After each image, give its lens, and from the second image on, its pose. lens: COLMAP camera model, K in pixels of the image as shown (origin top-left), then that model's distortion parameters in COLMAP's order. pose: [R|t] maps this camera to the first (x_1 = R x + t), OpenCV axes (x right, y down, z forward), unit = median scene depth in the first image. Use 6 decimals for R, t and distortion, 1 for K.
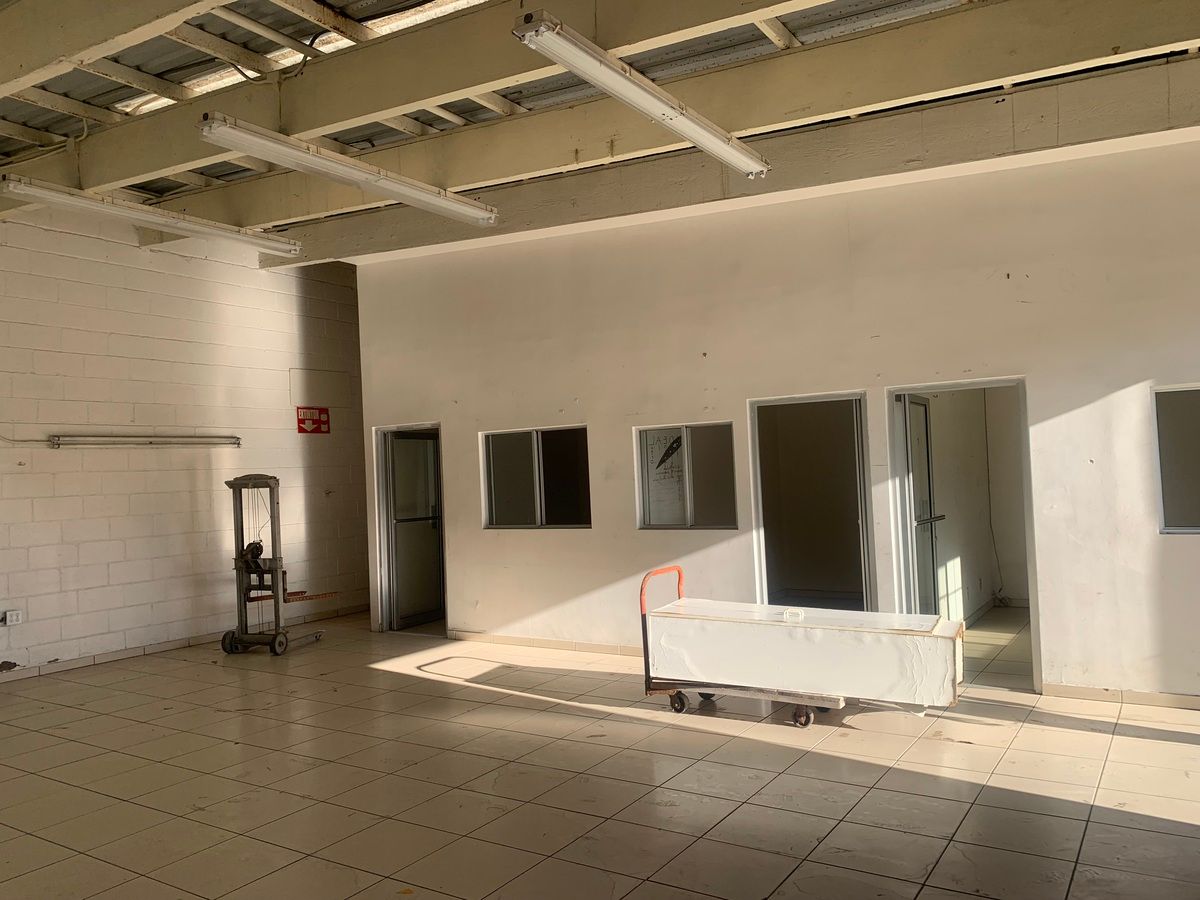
lens RADIAL K [[891.6, 0, 593.4], [0, 891.6, 442.5], [0, 0, 1]] dist [-0.007754, -0.016552]
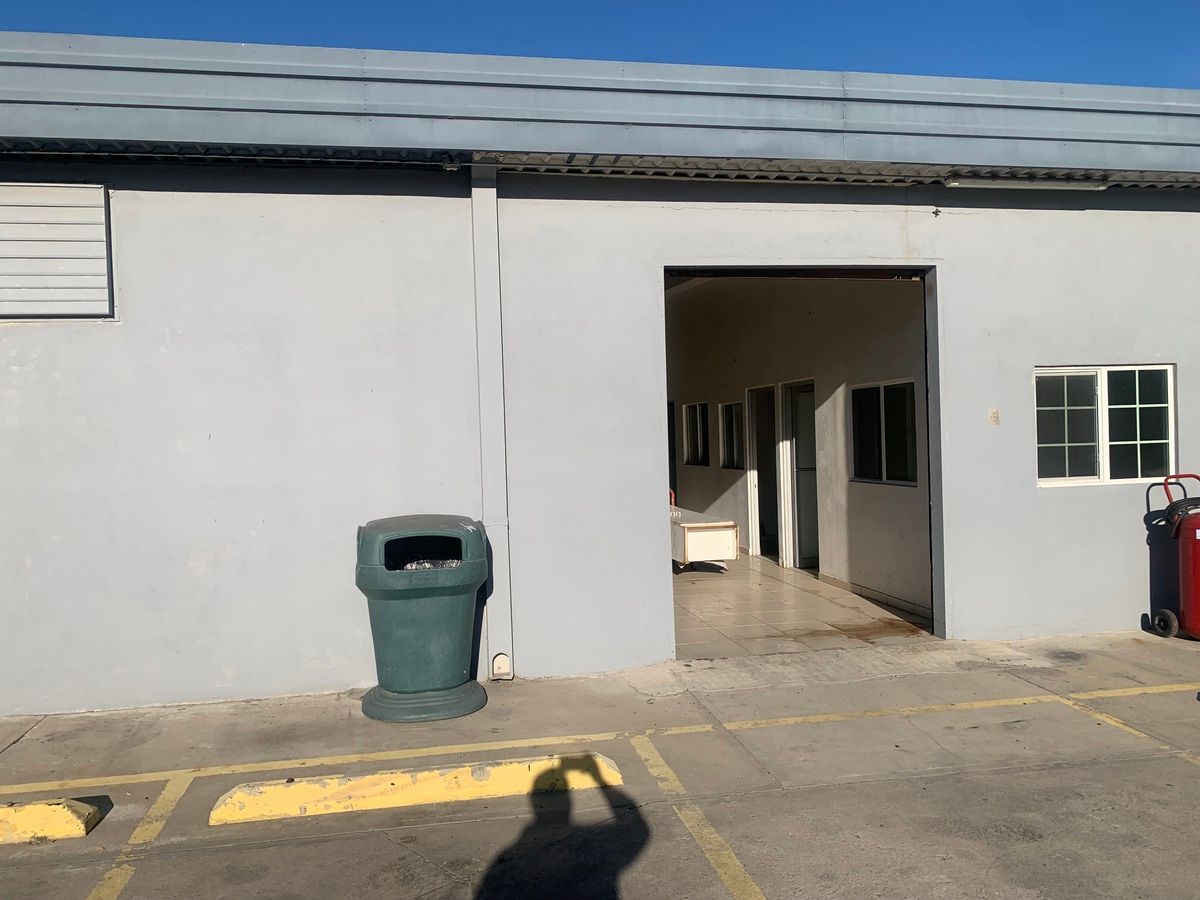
lens RADIAL K [[891.6, 0, 593.4], [0, 891.6, 442.5], [0, 0, 1]] dist [-0.007754, -0.016552]
pose [[0.698095, 0.026939, -0.715498, 1.397291], [0.024772, 0.997785, 0.061736, -0.069845], [0.715576, -0.060822, 0.695882, -0.383919]]
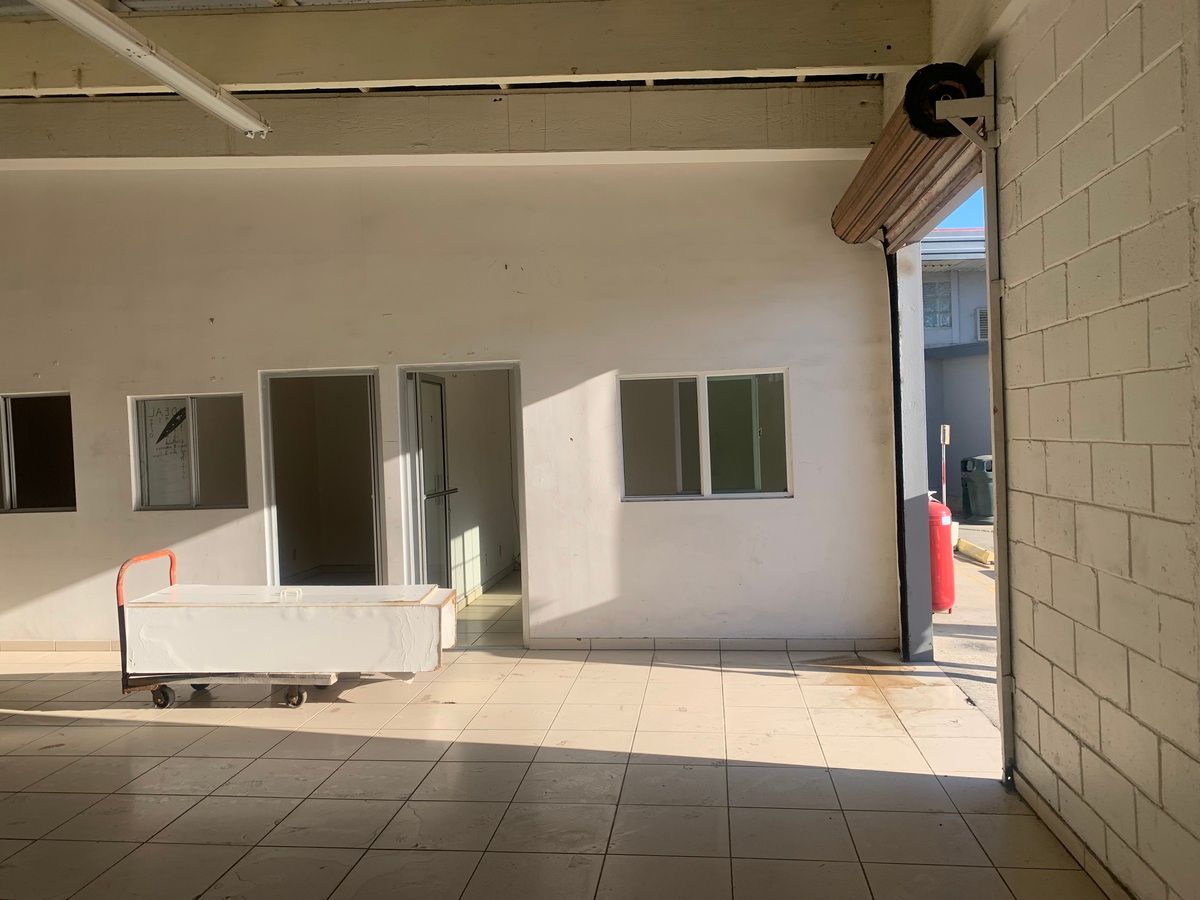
lens RADIAL K [[894.8, 0, 600.0], [0, 894.8, 450.0], [0, 0, 1]] dist [-0.004810, -0.013916]
pose [[0.889486, -0.000360, 0.456961, 0.075535], [-0.018667, 0.999136, 0.037122, -0.008052], [-0.456580, -0.041550, 0.888712, -0.022071]]
